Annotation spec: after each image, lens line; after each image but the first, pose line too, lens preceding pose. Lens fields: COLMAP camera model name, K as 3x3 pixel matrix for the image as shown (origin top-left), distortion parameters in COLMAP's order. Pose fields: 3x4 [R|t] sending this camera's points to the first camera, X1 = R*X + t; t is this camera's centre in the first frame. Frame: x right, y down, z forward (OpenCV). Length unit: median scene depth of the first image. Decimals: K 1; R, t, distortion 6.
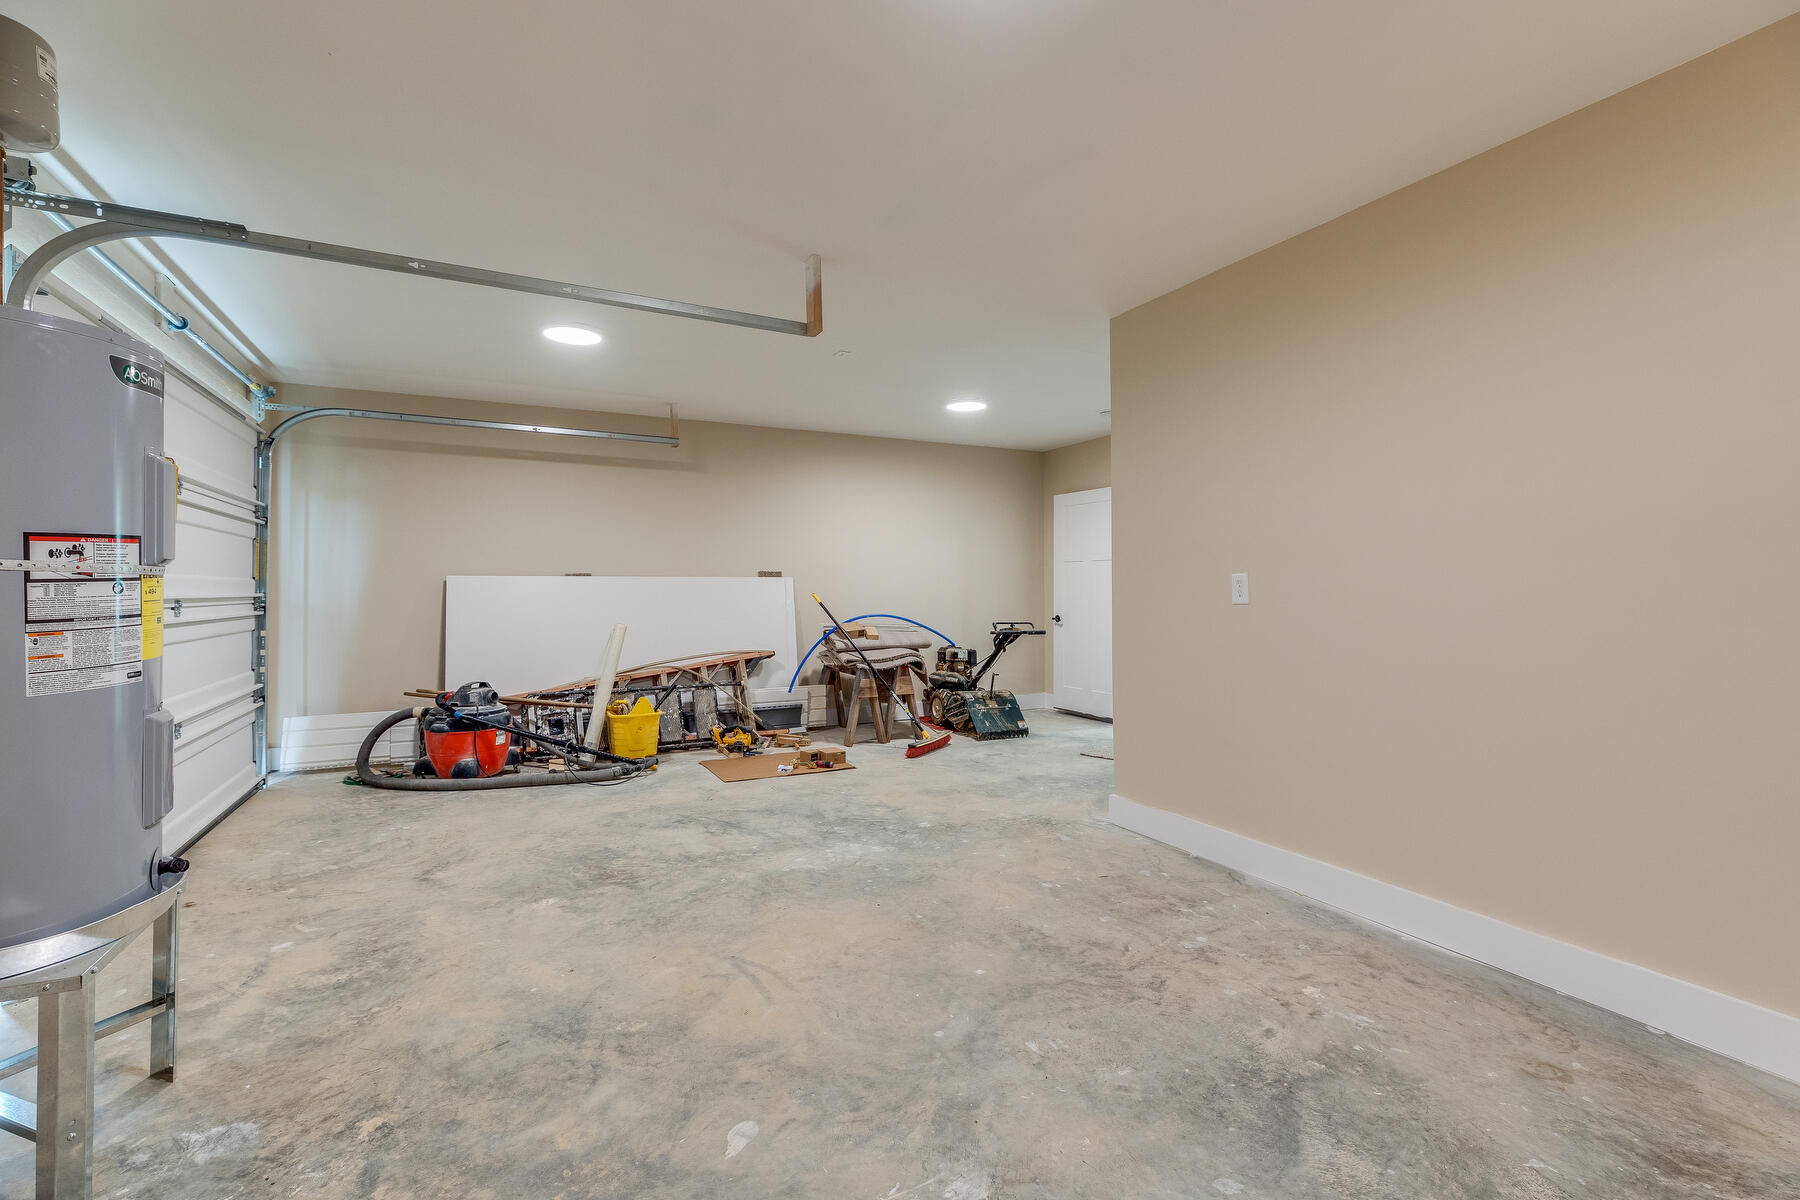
lens RADIAL K [[795.9, 0, 899.9], [0, 795.9, 595.3], [0, 0, 1]] dist [0.021010, 0.000369]
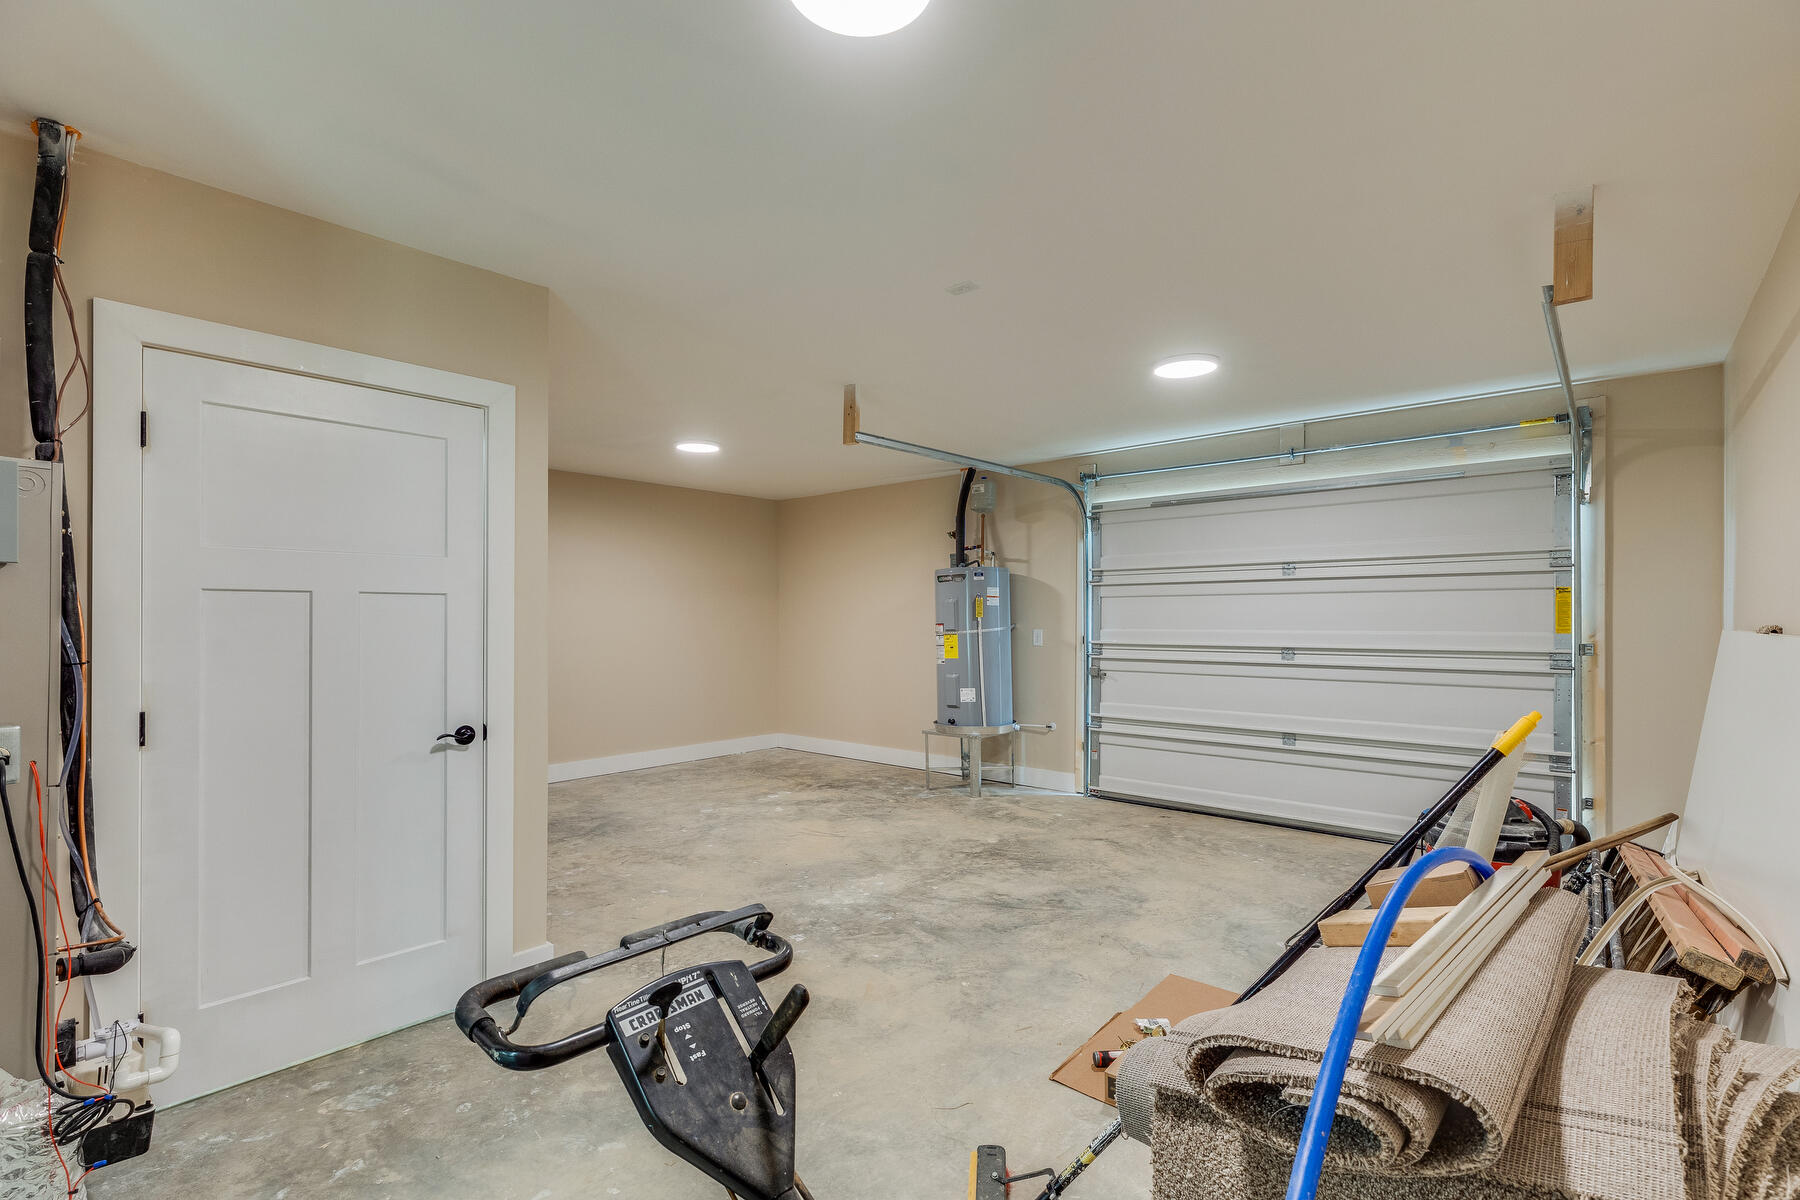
lens RADIAL K [[795.9, 0, 900.3], [0, 795.9, 607.2], [0, 0, 1]] dist [0.021010, 0.000369]
pose [[-0.925082, 0.000550, -0.379766, 0.309749], [0.003509, 0.999969, -0.007100, -0.065389], [0.379751, -0.007901, -0.925055, 2.255680]]
